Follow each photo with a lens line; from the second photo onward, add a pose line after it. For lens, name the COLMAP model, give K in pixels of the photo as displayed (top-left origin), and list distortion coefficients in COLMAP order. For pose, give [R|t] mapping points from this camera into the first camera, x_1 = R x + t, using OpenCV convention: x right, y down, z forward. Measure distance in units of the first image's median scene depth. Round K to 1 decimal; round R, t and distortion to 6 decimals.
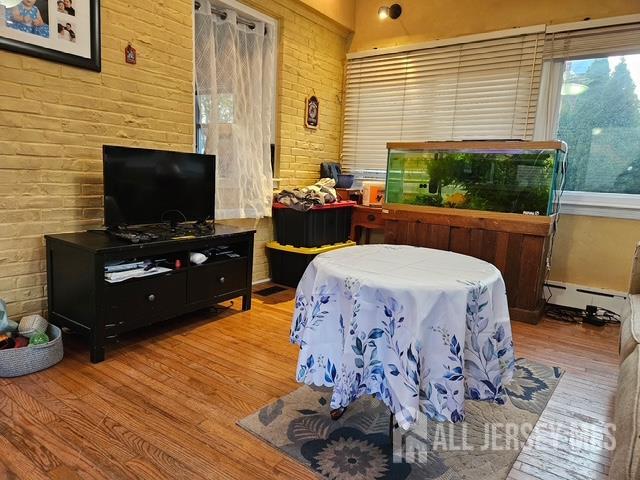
lens RADIAL K [[422.2, 0, 321.1], [0, 422.2, 238.1], [0, 0, 1]] dist [0.004706, 0.000846]
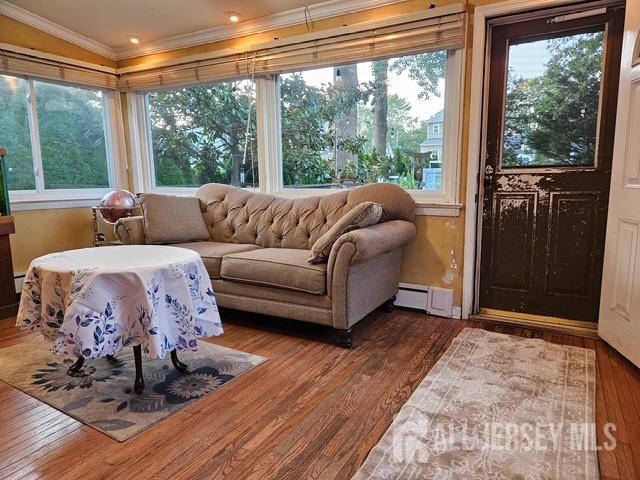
lens RADIAL K [[422.2, 0, 320.8], [0, 422.2, 239.8], [0, 0, 1]] dist [0.004706, 0.000846]
pose [[-0.087607, -0.196348, 0.976613, -1.219864], [0.159757, 0.964923, 0.208329, -0.181107], [-0.983261, 0.174272, -0.053166, 0.528491]]
